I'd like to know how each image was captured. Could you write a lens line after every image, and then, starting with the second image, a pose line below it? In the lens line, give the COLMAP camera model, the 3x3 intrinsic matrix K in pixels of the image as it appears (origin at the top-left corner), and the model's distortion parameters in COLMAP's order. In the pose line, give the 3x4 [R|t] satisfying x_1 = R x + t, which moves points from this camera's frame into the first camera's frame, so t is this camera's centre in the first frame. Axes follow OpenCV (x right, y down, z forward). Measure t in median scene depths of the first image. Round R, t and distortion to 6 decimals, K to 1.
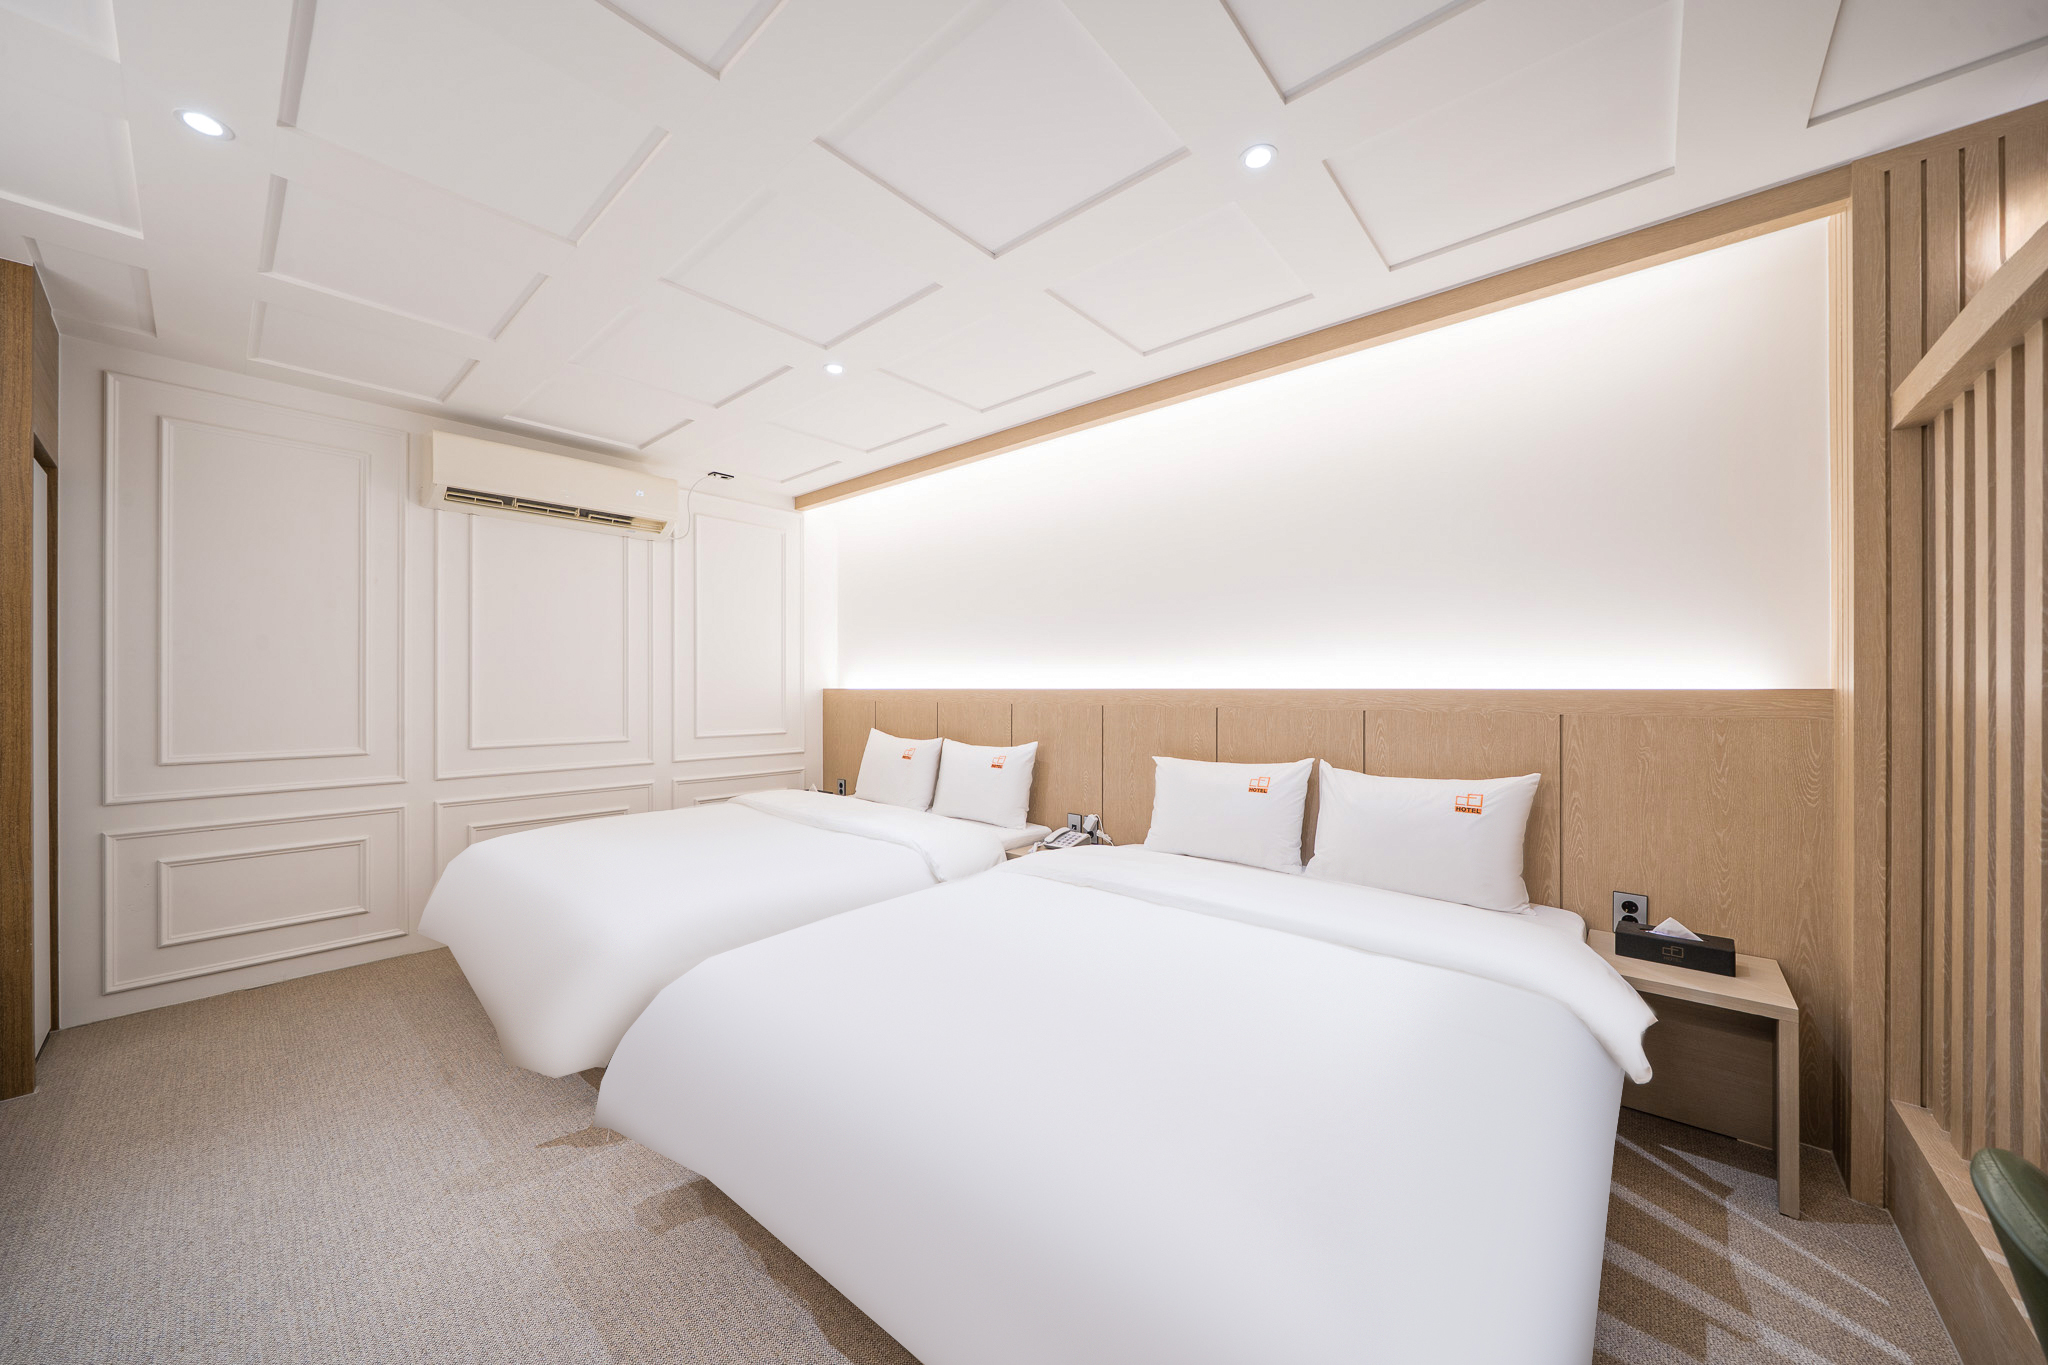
lens RADIAL K [[720.4, 0, 1024.0], [0, 720.4, 682.5], [0, 0, 1]] dist [-0.000893, -0.000027]
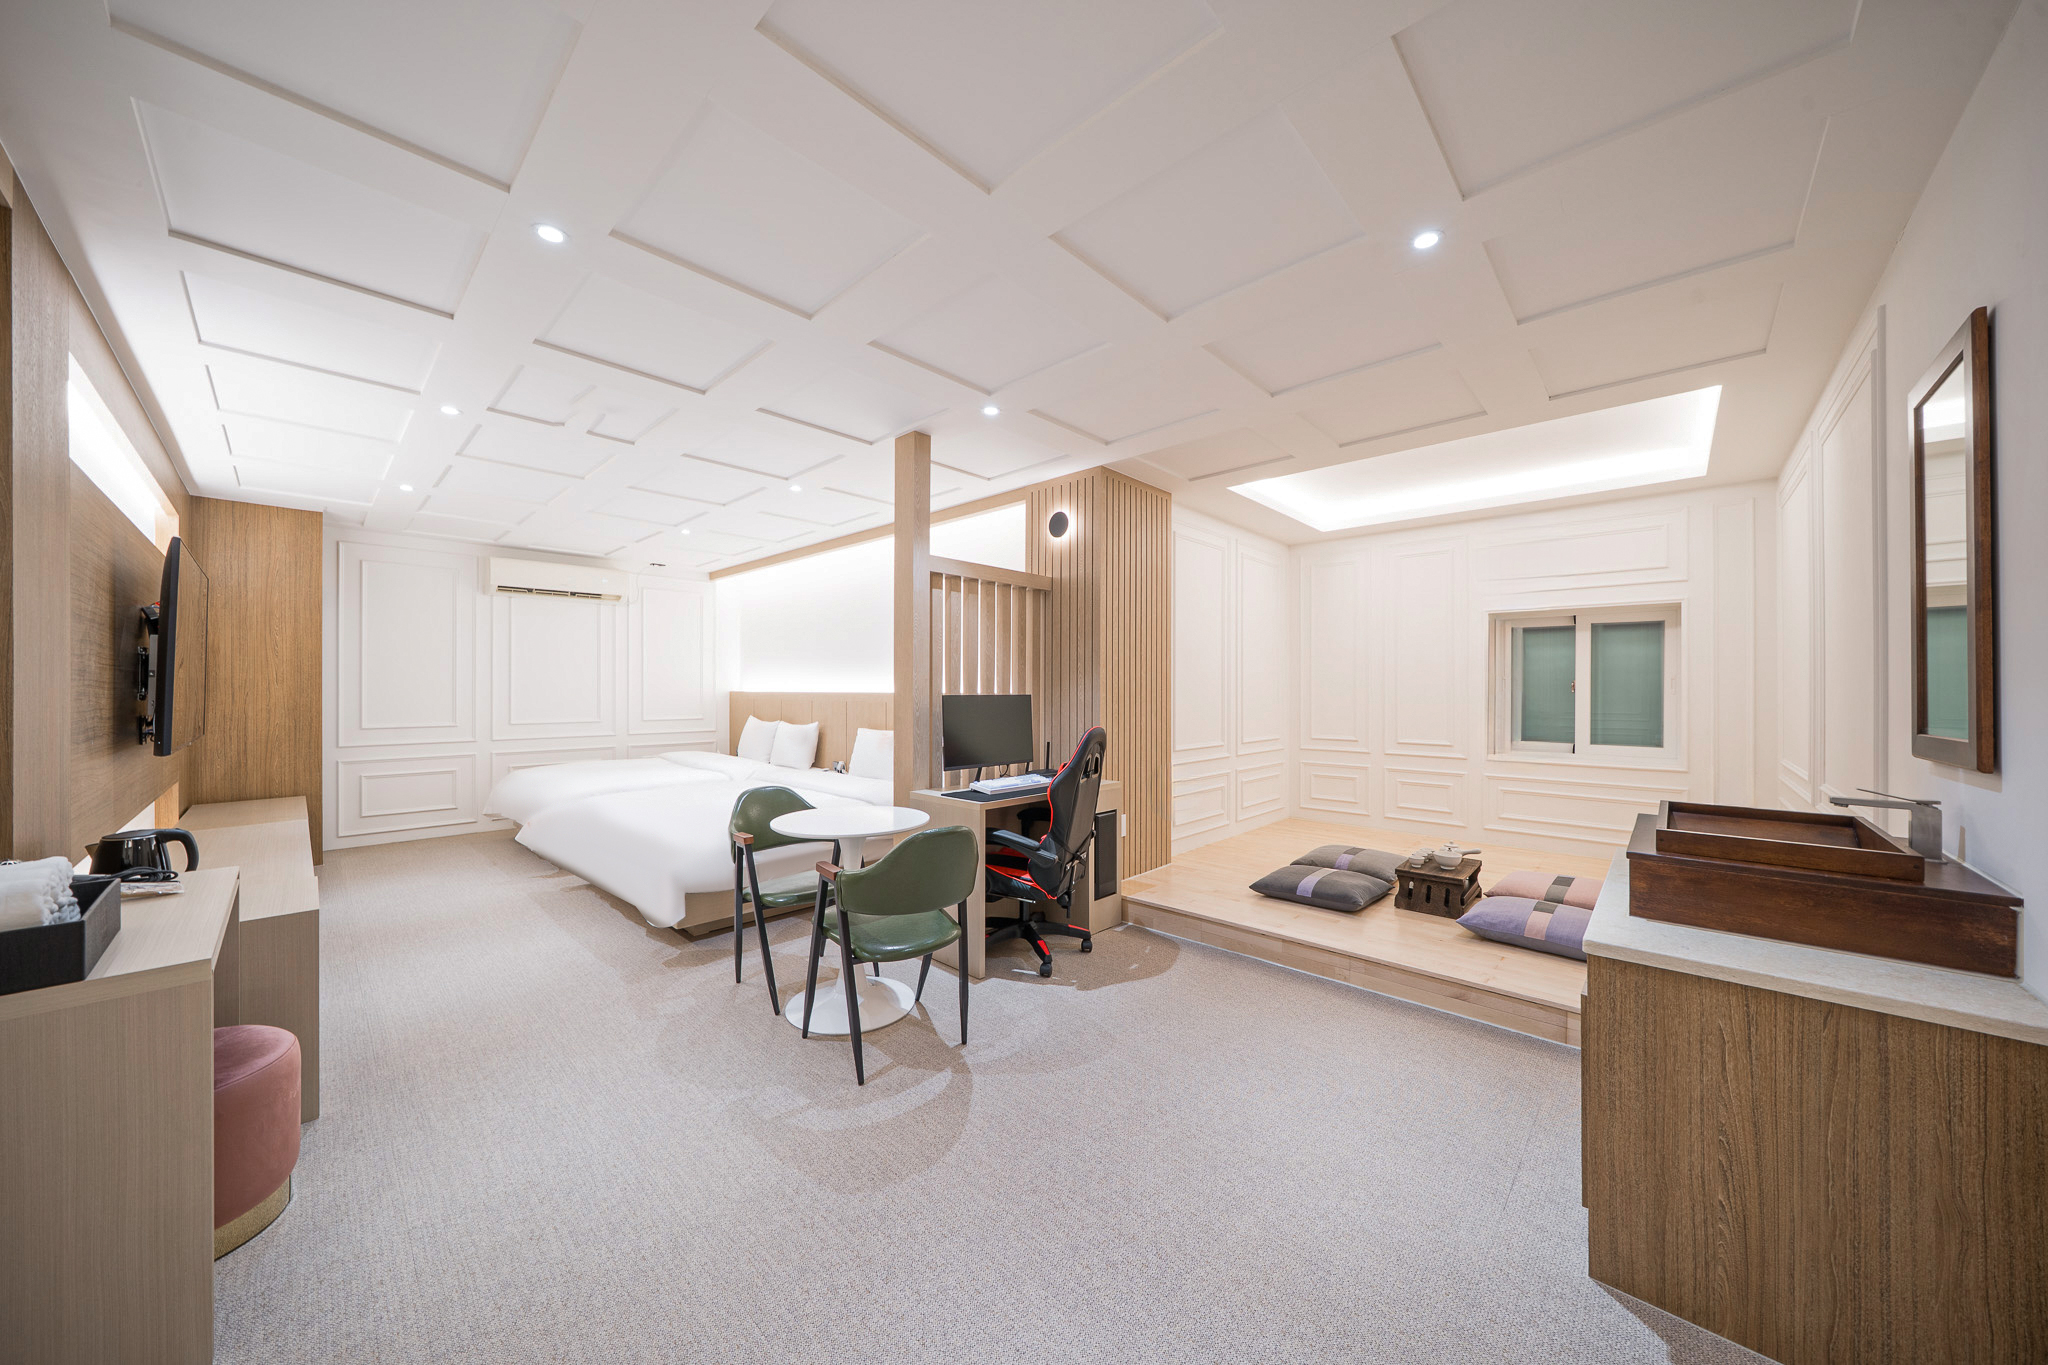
lens RADIAL K [[692.9, 0, 1024.0], [0, 692.9, 682.5], [0, 0, 1]] dist [-0.001399, -0.000046]
pose [[0.999215, 0.000207, -0.039606, 0.631577], [-0.000258, 0.999999, -0.001269, -0.013590], [0.039606, 0.001278, 0.999215, -0.738712]]
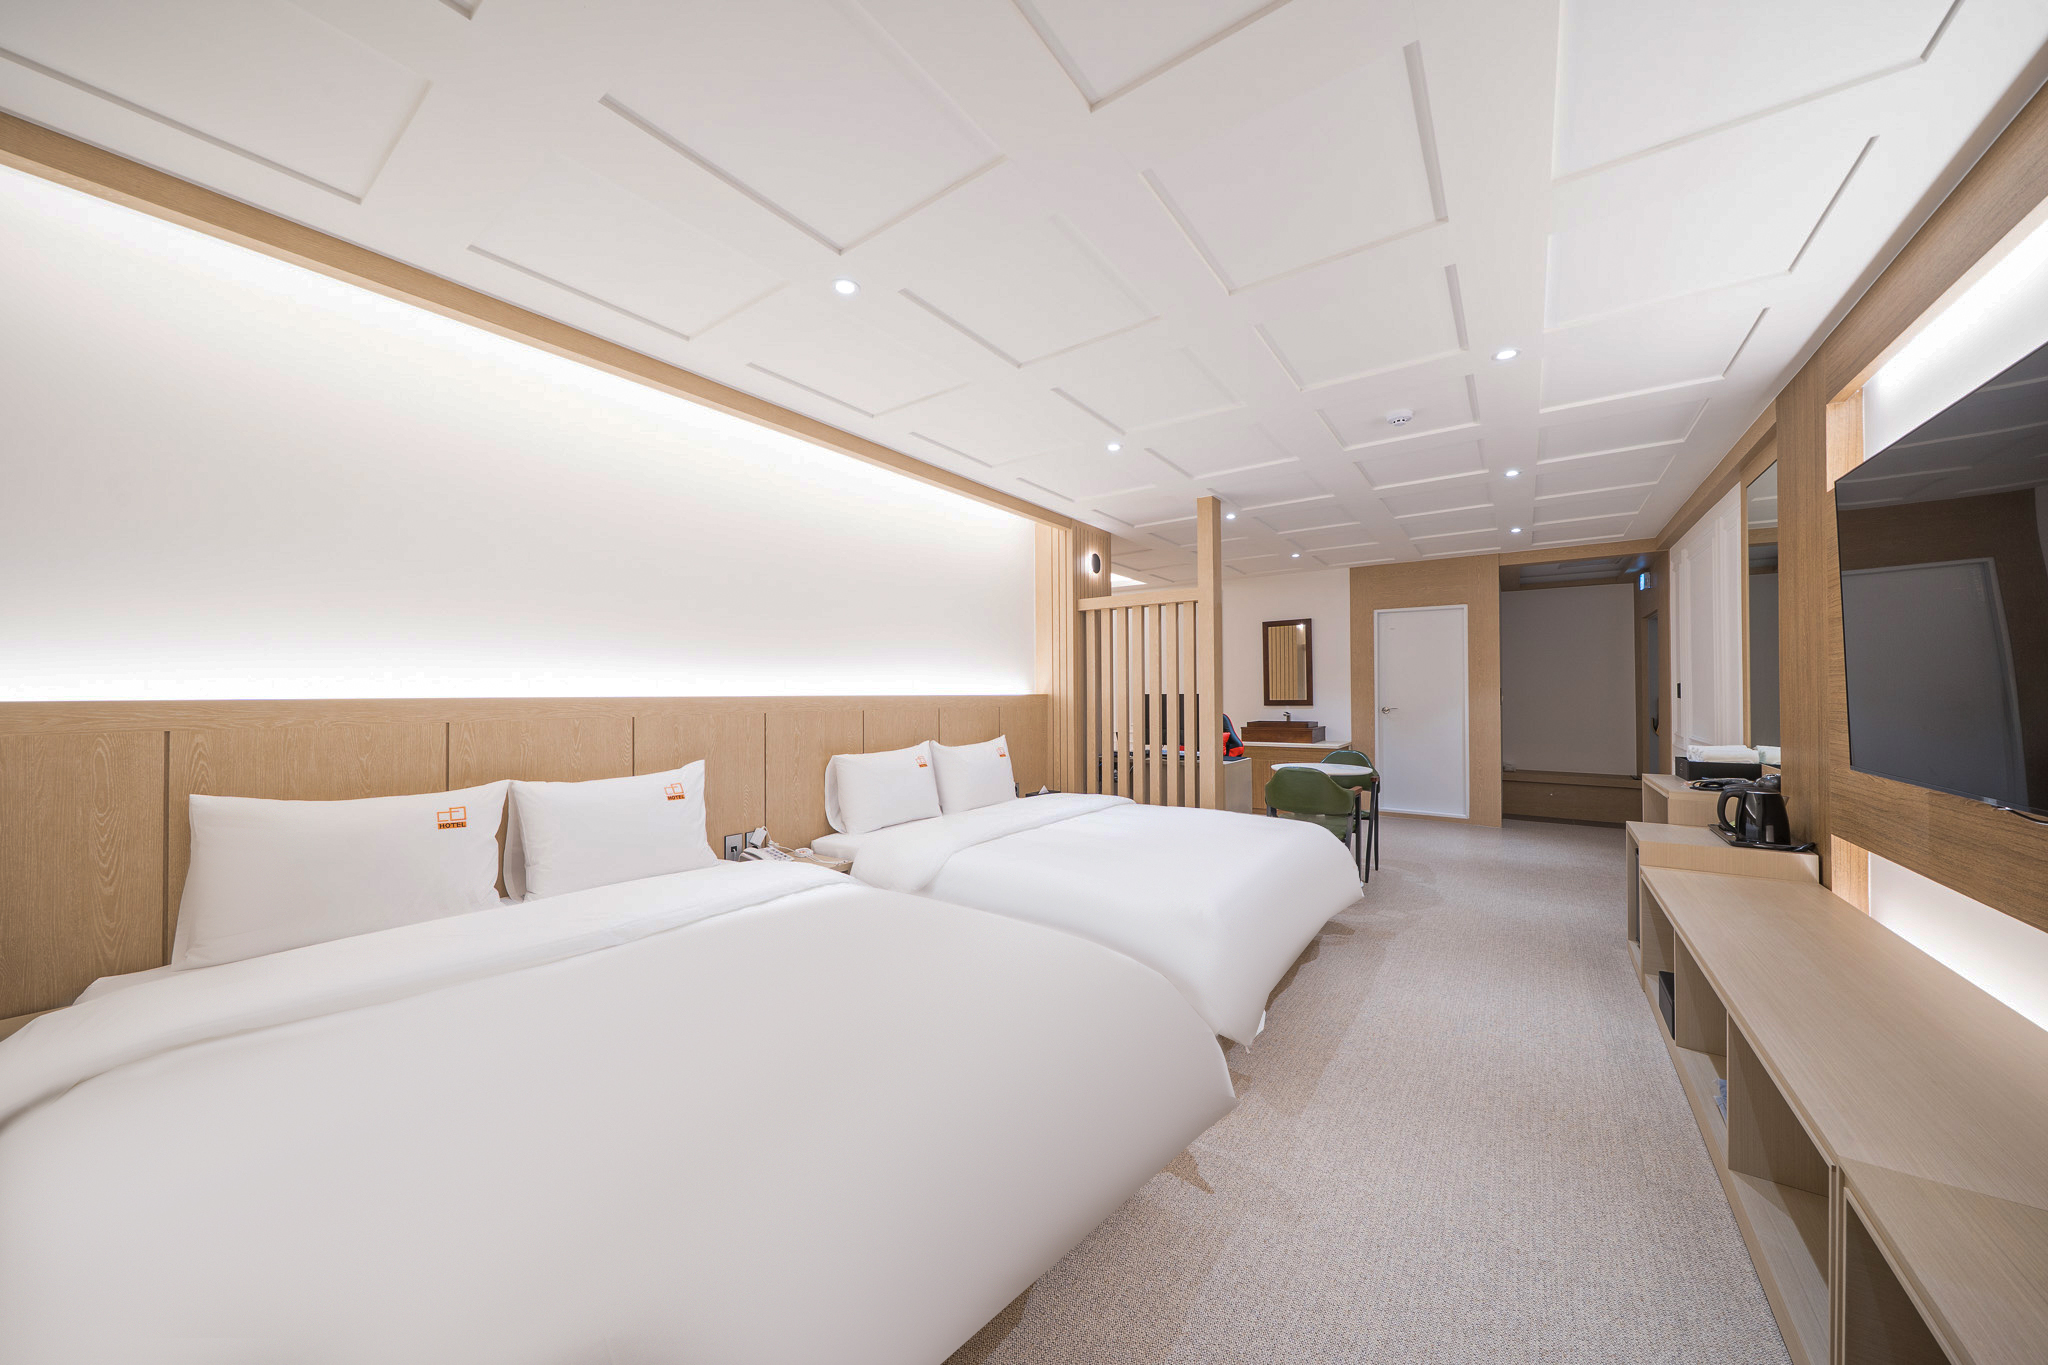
lens RADIAL K [[699.2, 0, 1031.6], [0, 699.2, 692.7], [0, 0, 1]] dist [-0.001585, -0.000095]
pose [[-0.103457, 0.004036, 0.994626, -0.862968], [-0.001800, 0.999989, -0.004245, 0.007590], [-0.994632, -0.002230, -0.103449, 0.741150]]
